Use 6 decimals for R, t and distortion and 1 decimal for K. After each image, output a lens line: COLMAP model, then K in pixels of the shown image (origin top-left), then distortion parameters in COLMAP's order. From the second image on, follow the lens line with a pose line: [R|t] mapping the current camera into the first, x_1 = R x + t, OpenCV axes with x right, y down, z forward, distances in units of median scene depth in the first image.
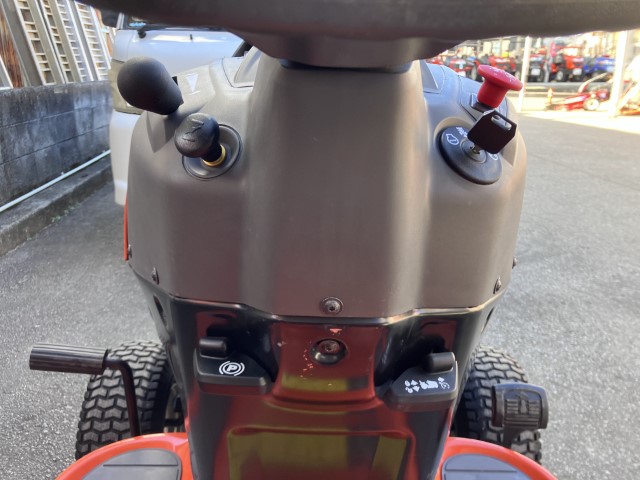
lens RADIAL K [[525.4, 0, 321.7], [0, 525.4, 239.4], [0, 0, 1]] dist [0.009352, -0.002926]
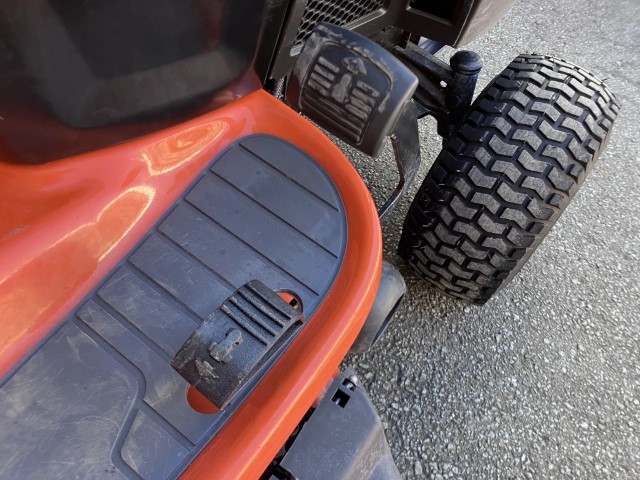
lens RADIAL K [[525.4, 0, 325.0], [0, 525.4, 244.5], [0, 0, 1]] dist [0.009352, -0.002926]
pose [[0.792085, 0.544620, -0.275664, 0.290551], [-0.306509, 0.745408, 0.591962, 0.079103], [0.527877, -0.384391, 0.757357, 0.305762]]
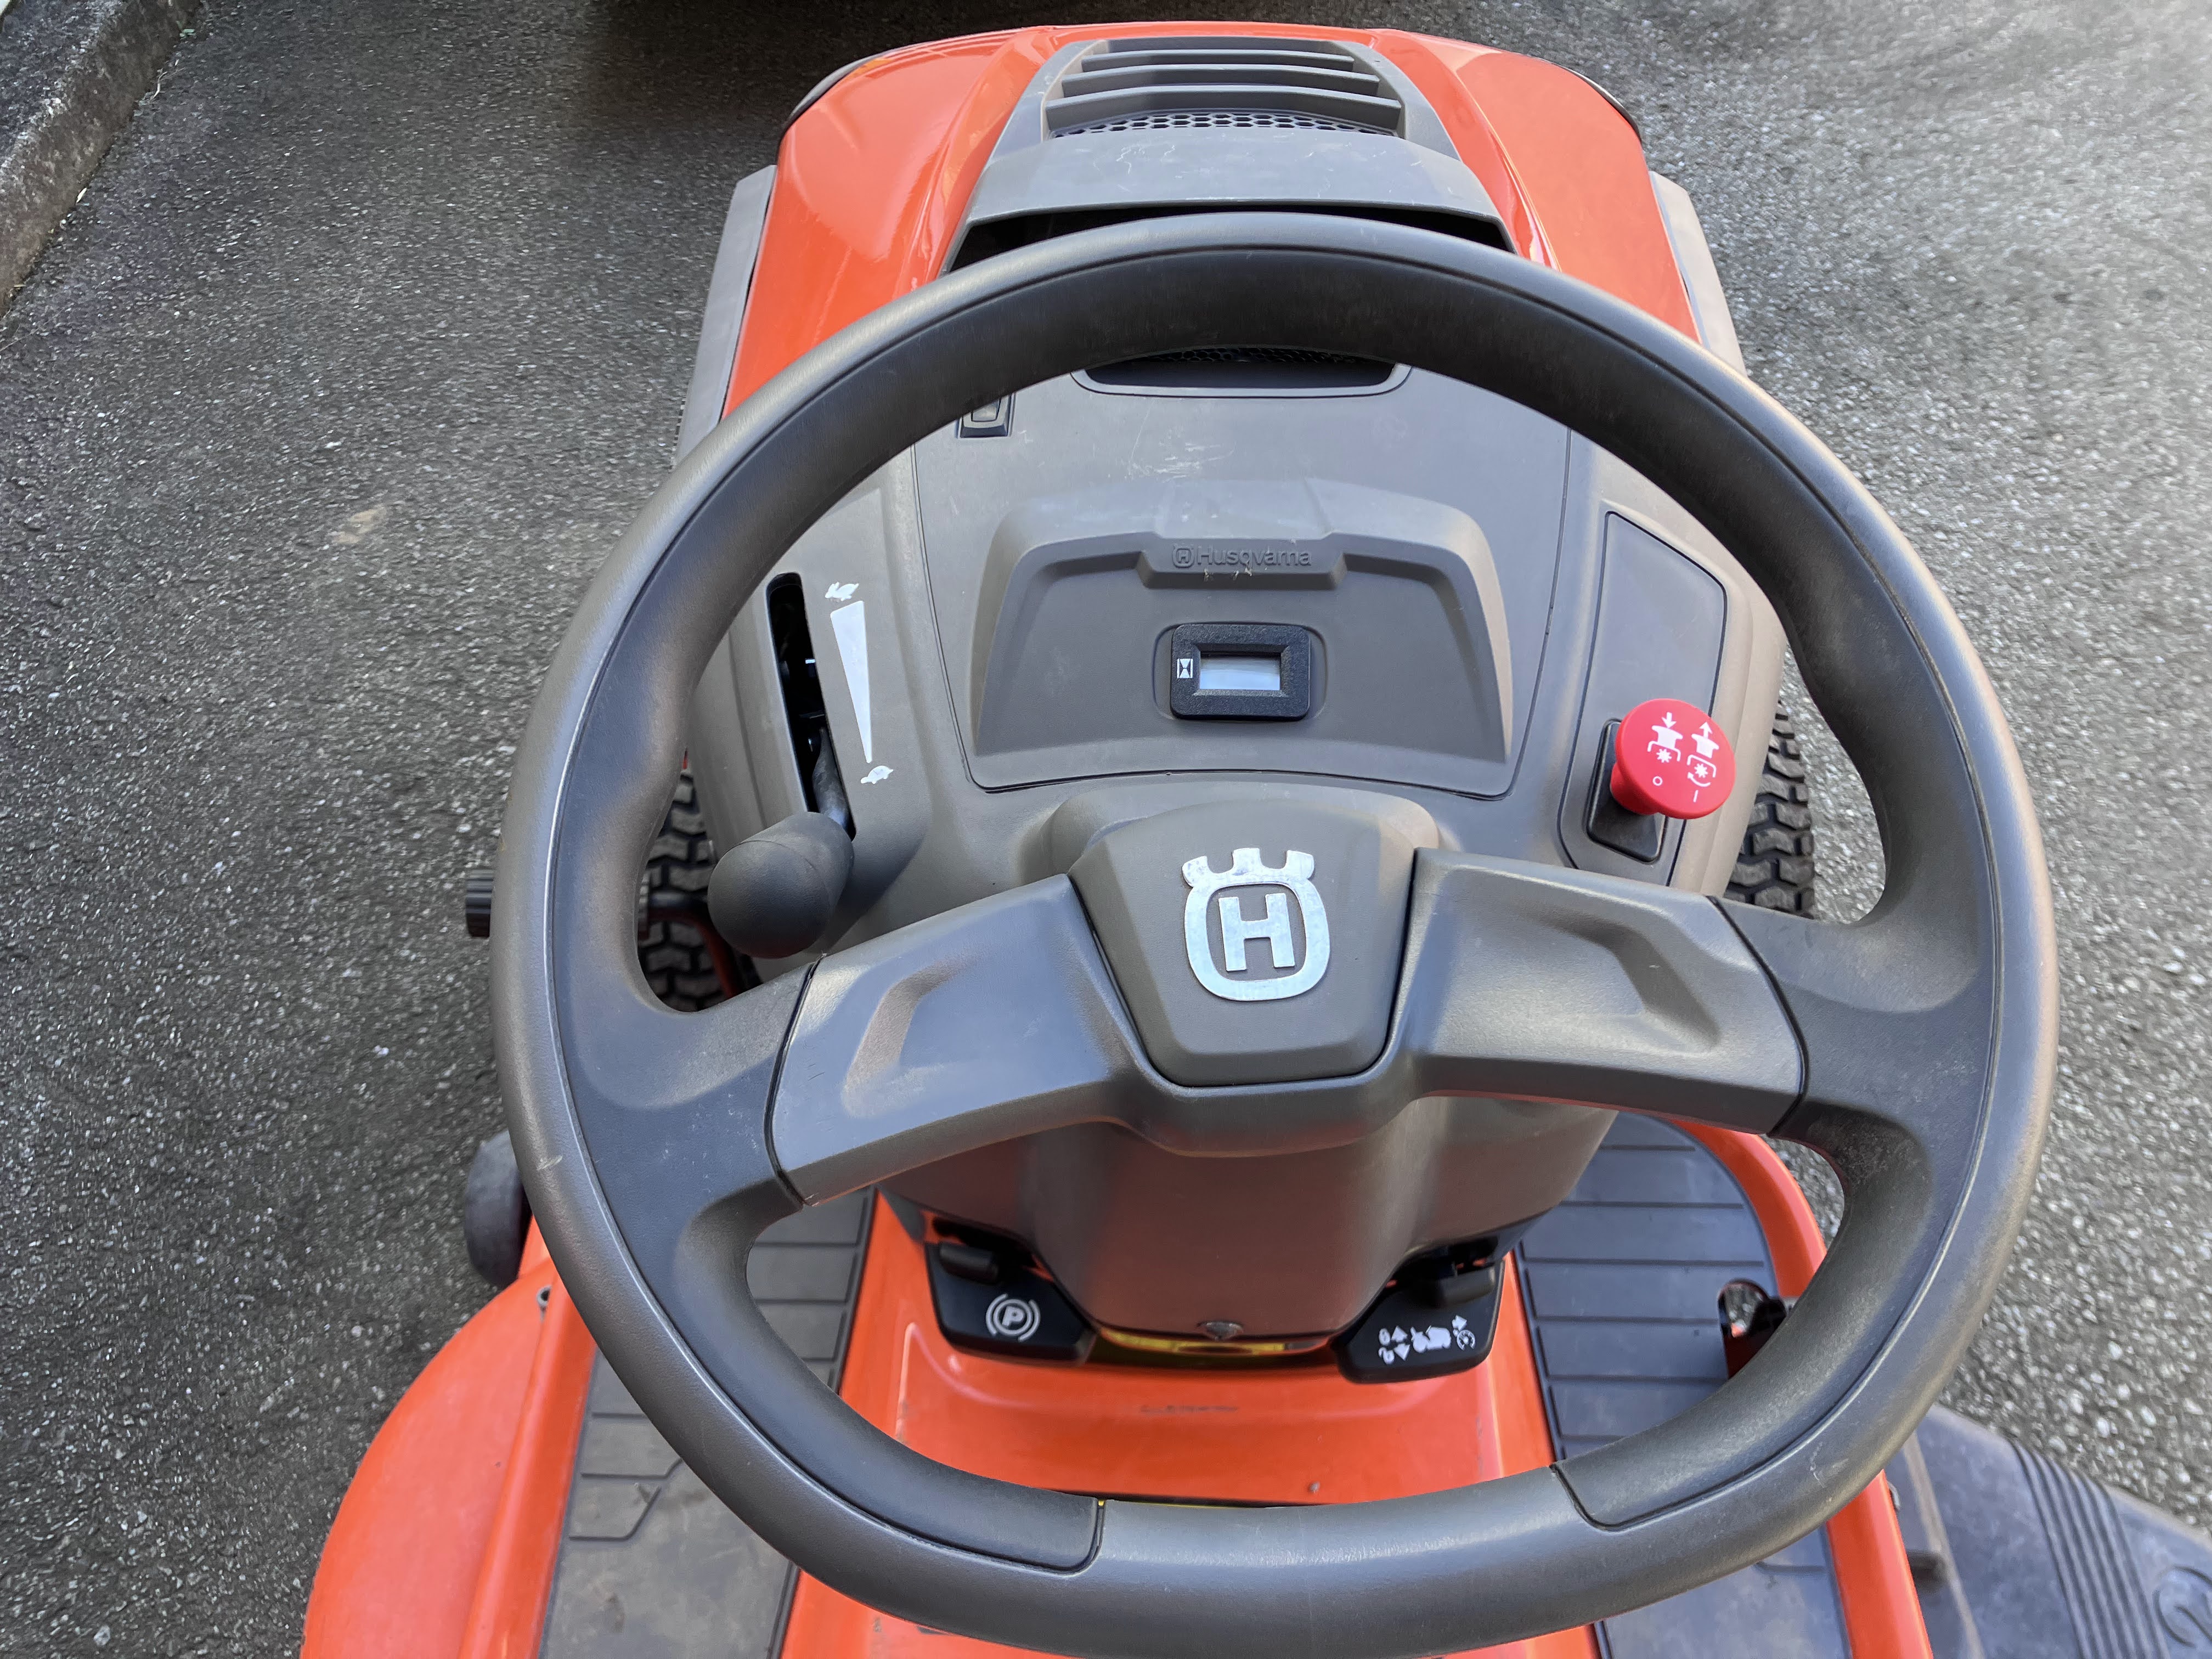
lens RADIAL K [[1815.7, 0, 1110.9], [0, 1815.7, 814.3], [0, 0, 1]] dist [0.009352, -0.002926]
pose [[0.997969, 0.005406, -0.063467, 0.005494], [0.028529, 0.852928, 0.521249, -0.283576], [0.056951, -0.522001, 0.851041, -0.044692]]
